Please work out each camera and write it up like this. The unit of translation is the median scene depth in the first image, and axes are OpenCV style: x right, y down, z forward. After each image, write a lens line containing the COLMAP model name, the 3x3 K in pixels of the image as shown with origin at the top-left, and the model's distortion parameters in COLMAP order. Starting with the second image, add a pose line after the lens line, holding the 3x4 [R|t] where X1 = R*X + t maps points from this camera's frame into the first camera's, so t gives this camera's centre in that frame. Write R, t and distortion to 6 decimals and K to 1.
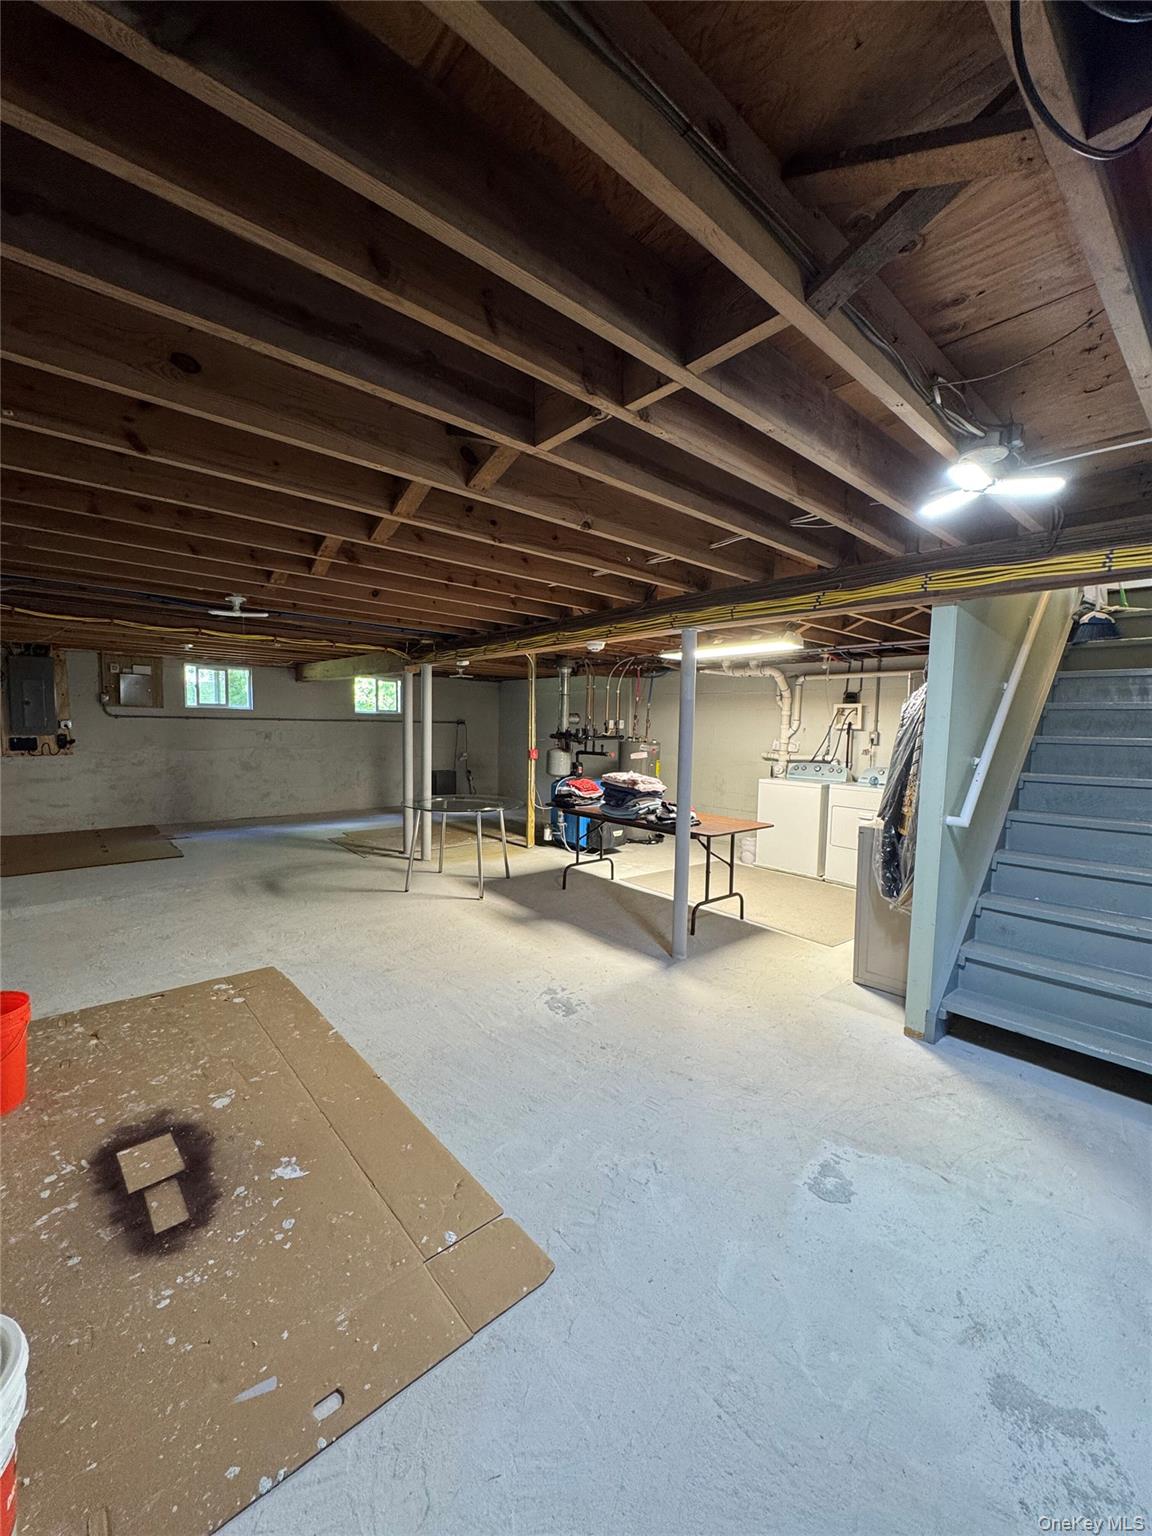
lens RADIAL K [[611.3, 0, 574.3], [0, 611.3, 769.5], [0, 0, 1]] dist [0.003528, -0.000430]
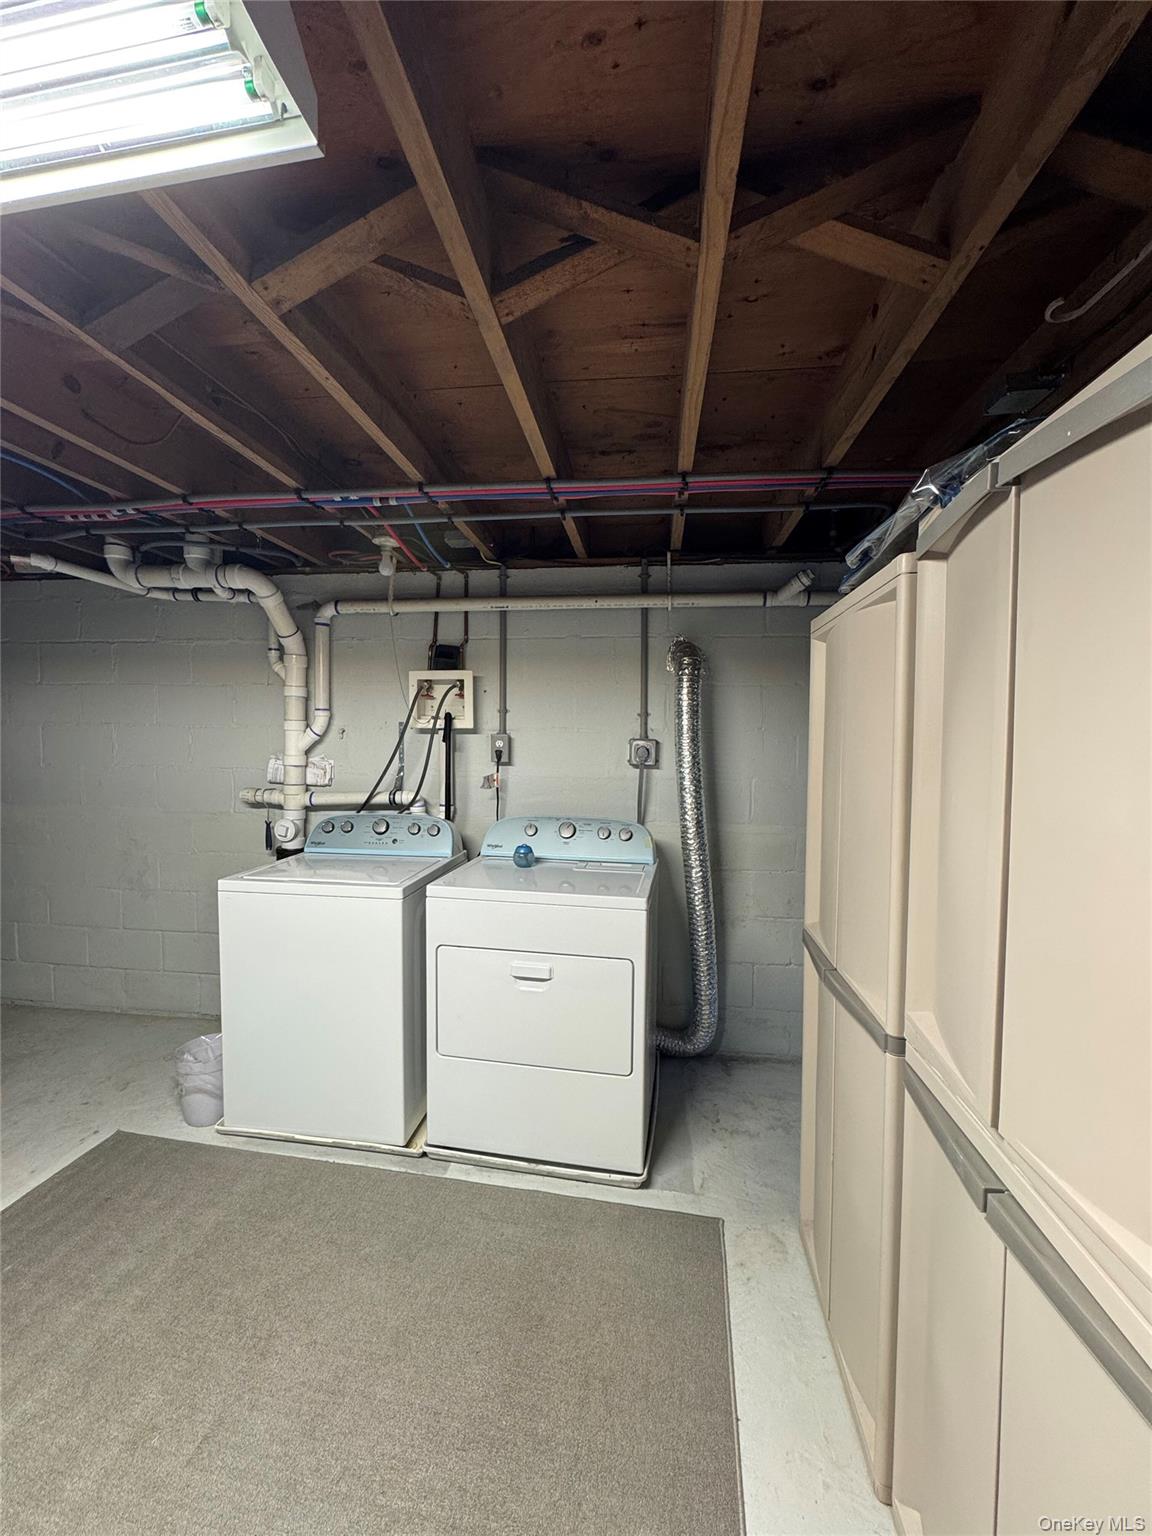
lens RADIAL K [[611.3, 0, 573.4], [0, 611.3, 764.4], [0, 0, 1]] dist [0.003528, -0.000430]
pose [[0.747821, -0.048386, 0.662134, 0.218762], [0.055658, 0.998399, 0.010097, -0.038857], [-0.661563, 0.029302, 0.749317, 0.589892]]
